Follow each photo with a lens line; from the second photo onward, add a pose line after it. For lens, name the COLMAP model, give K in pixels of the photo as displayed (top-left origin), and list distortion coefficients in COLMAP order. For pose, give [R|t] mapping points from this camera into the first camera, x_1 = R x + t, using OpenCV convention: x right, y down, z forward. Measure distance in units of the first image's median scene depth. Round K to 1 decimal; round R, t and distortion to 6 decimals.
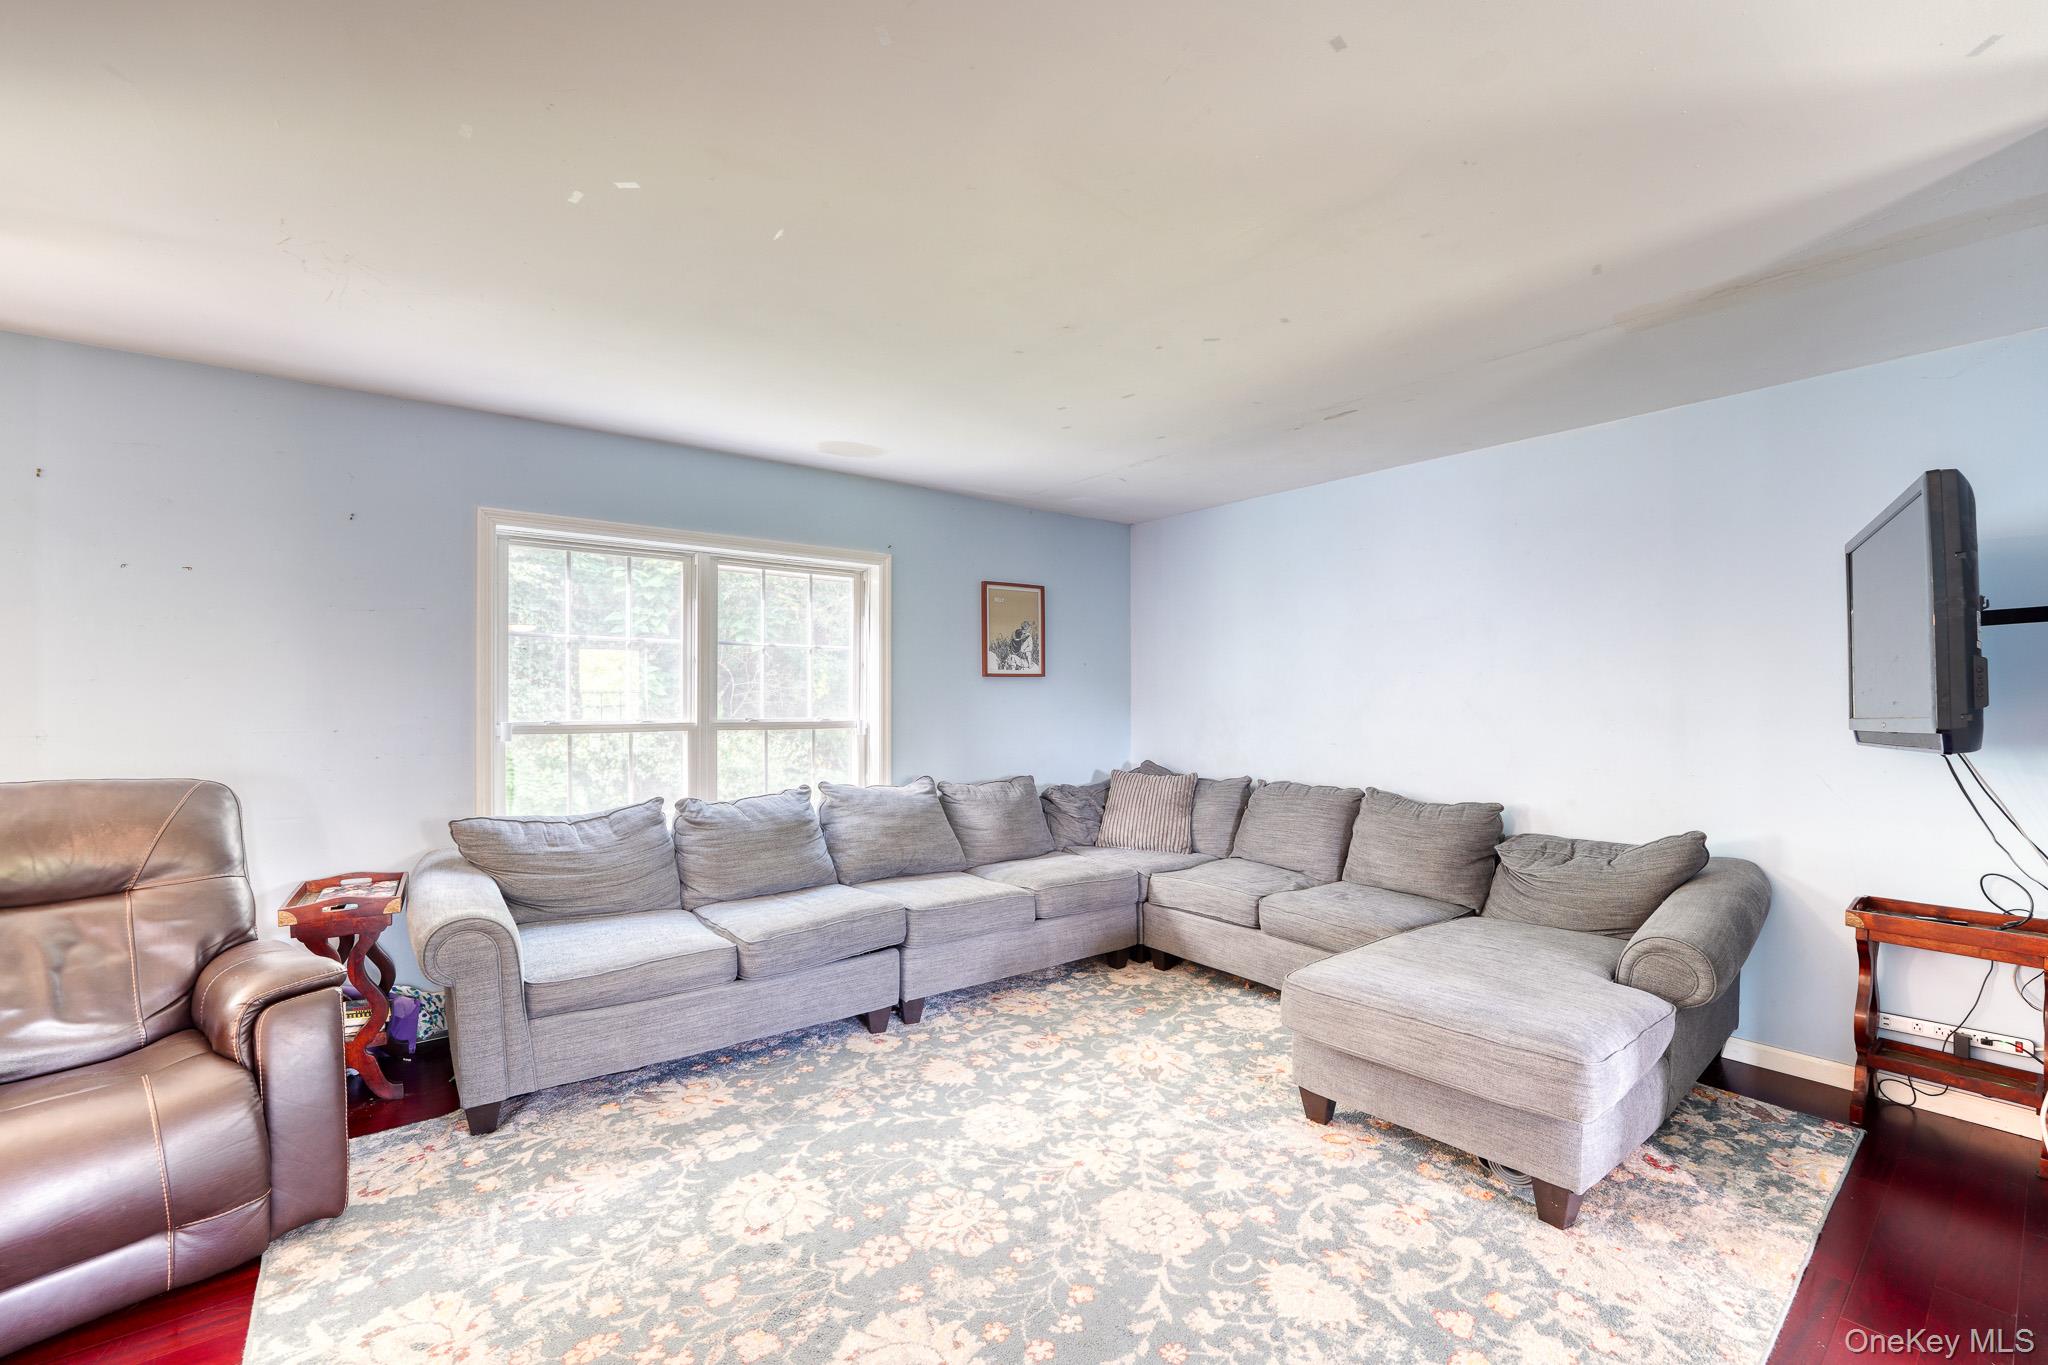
lens RADIAL K [[855.2, 0, 1026.2], [0, 855.2, 696.3], [0, 0, 1]] dist [-0.025731, 0.002687]
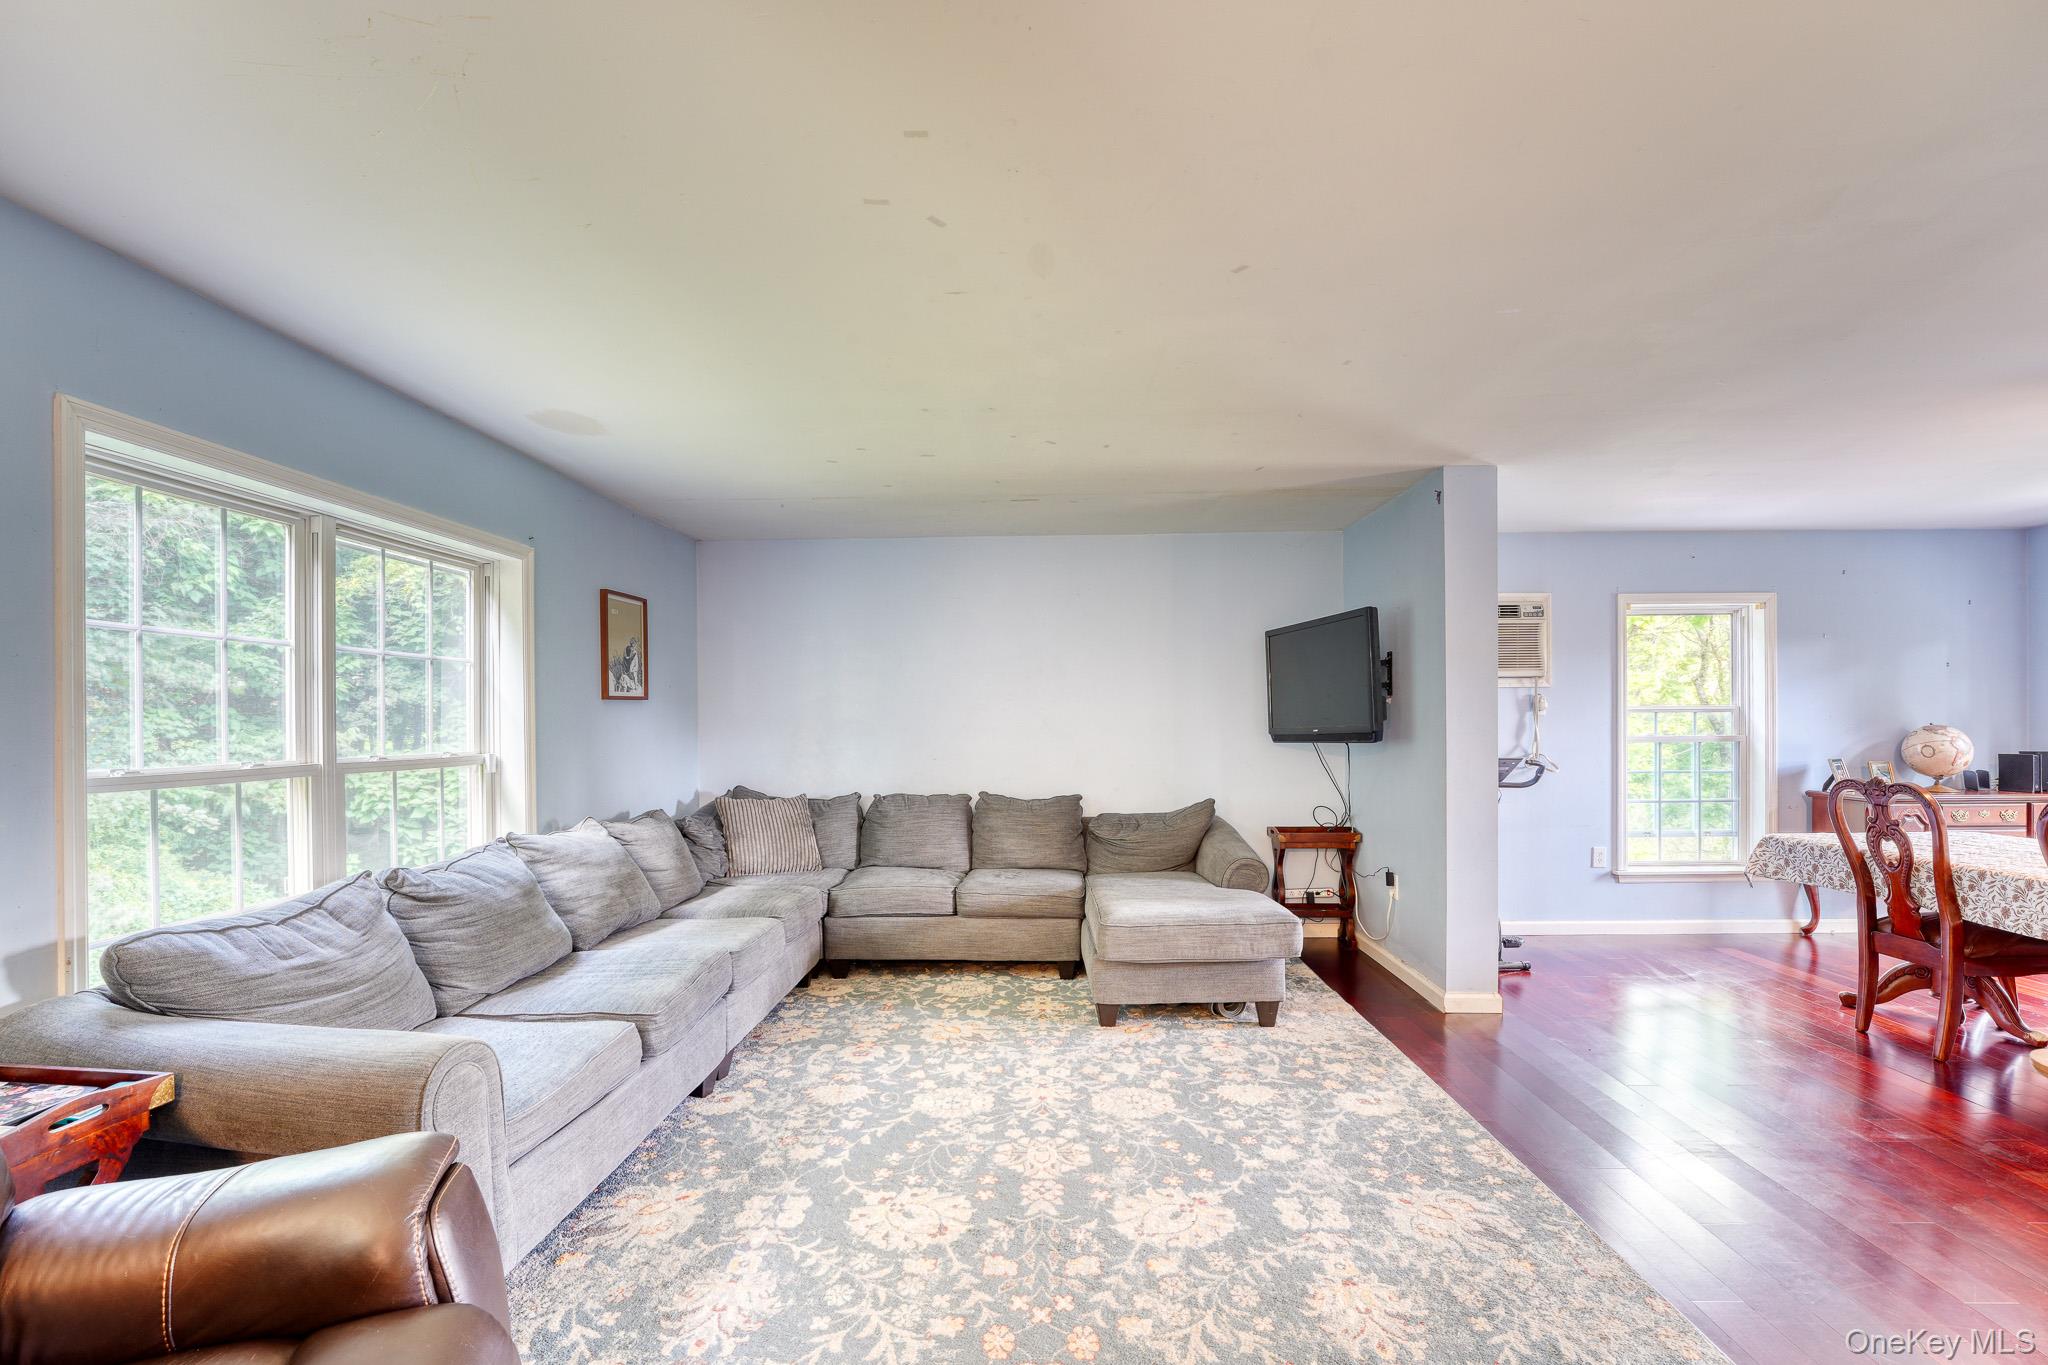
lens RADIAL K [[903.7, 0, 1035.0], [0, 903.7, 715.2], [0, 0, 1]] dist [-0.017840, -0.000535]
pose [[0.636560, -0.004503, 0.771214, -0.669268], [0.009164, 0.999957, -0.001725, -0.002251], [-0.771172, 0.008165, 0.636574, 0.120441]]
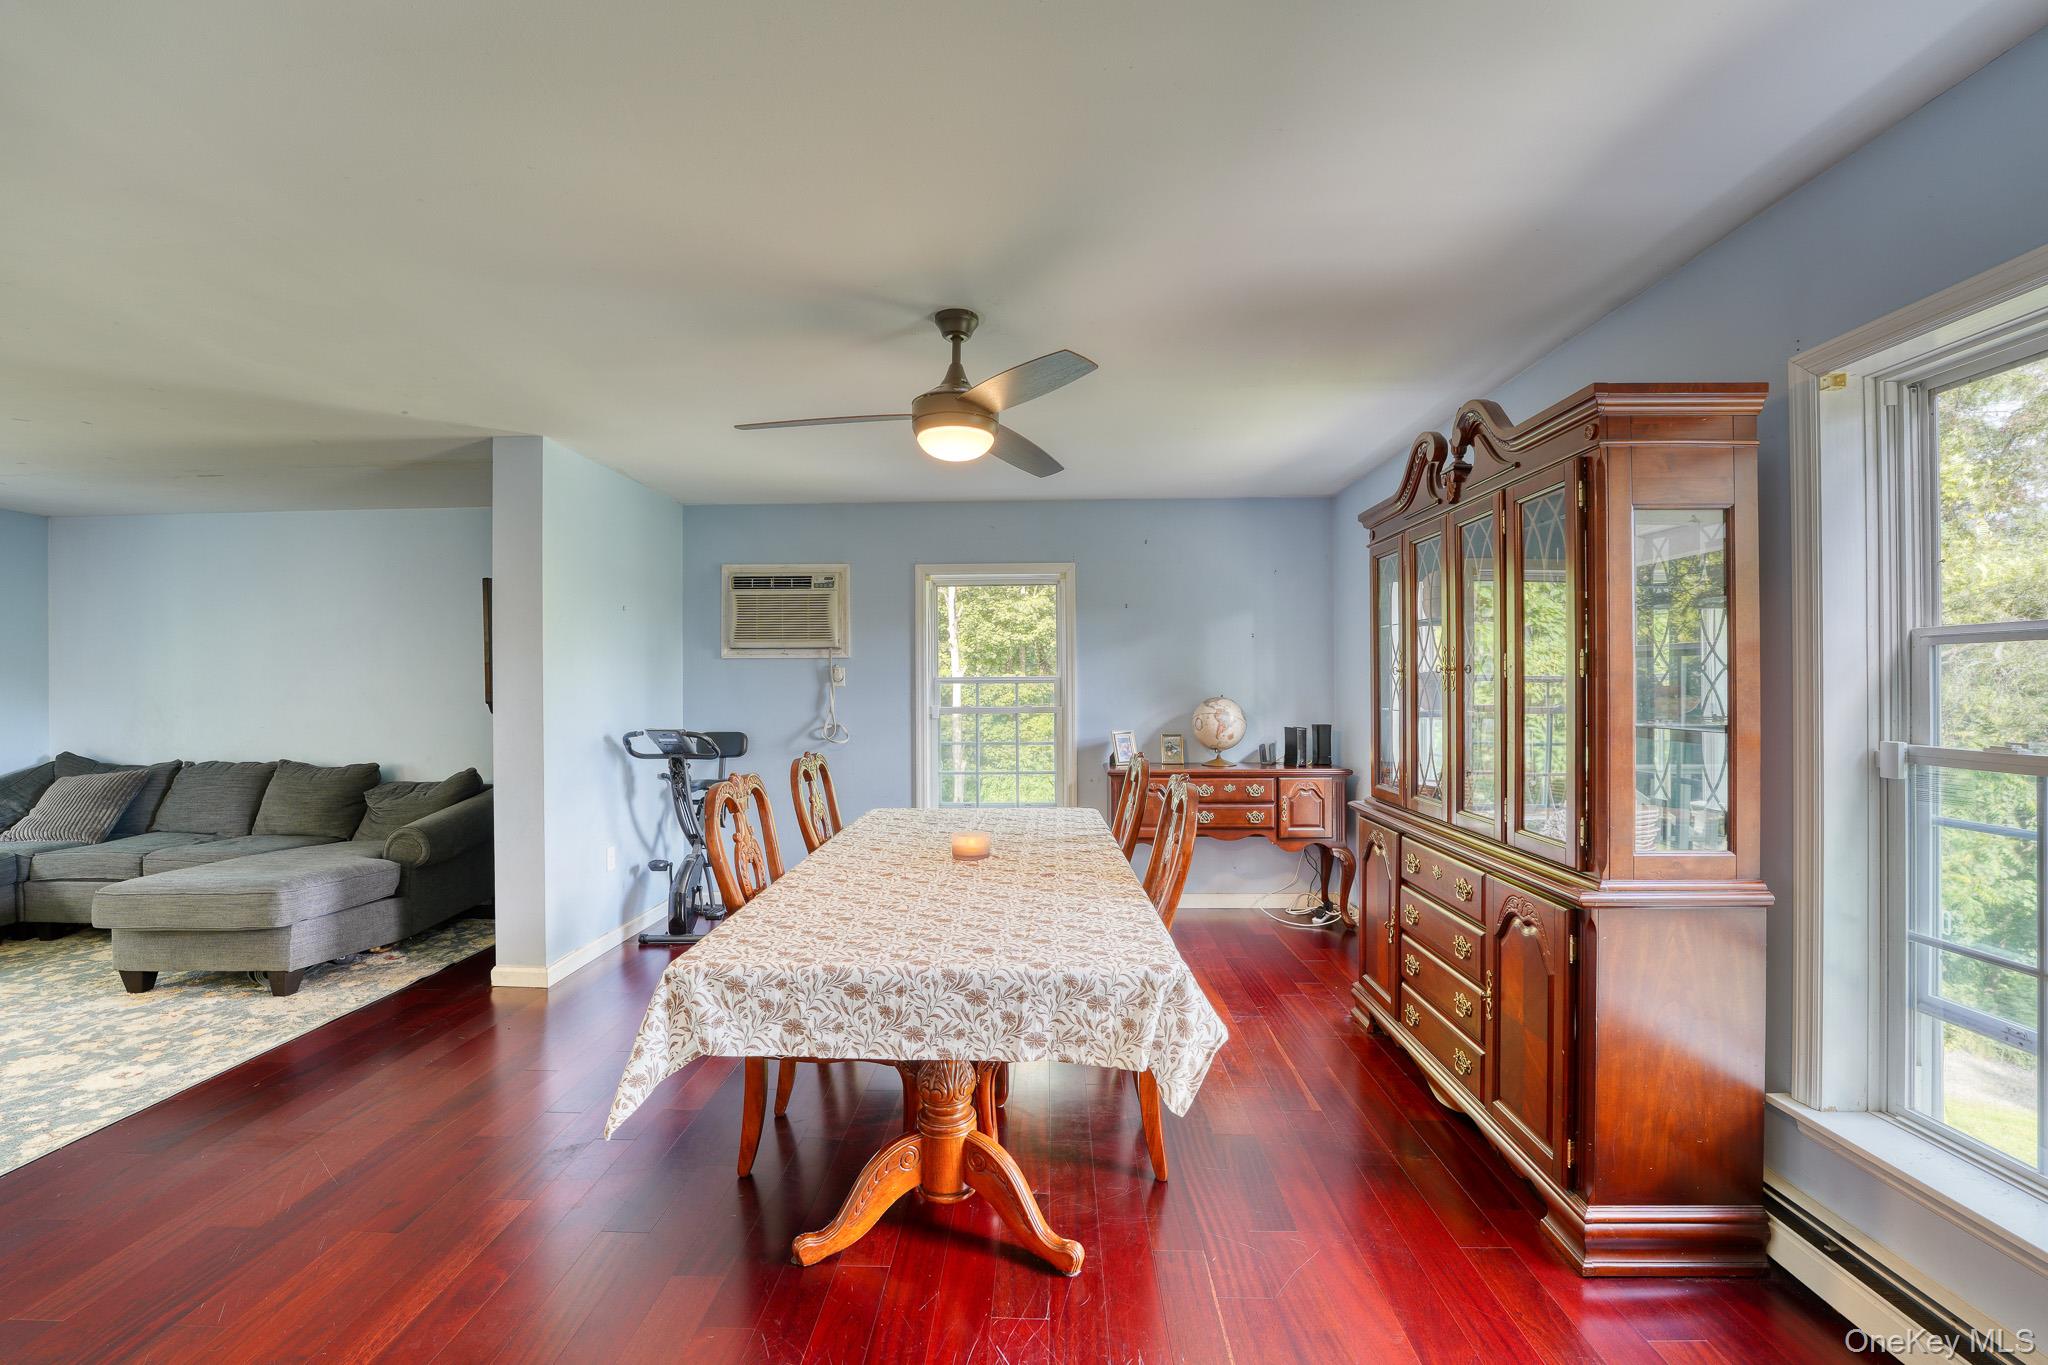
lens RADIAL K [[855.2, 0, 1019.8], [0, 855.2, 682.8], [0, 0, 1]] dist [-0.025731, 0.002687]
pose [[0.642866, -0.001997, 0.765976, 0.180041], [0.007336, 0.999967, -0.003550, 0.004656], [-0.765944, 0.007901, 0.642859, -0.780474]]
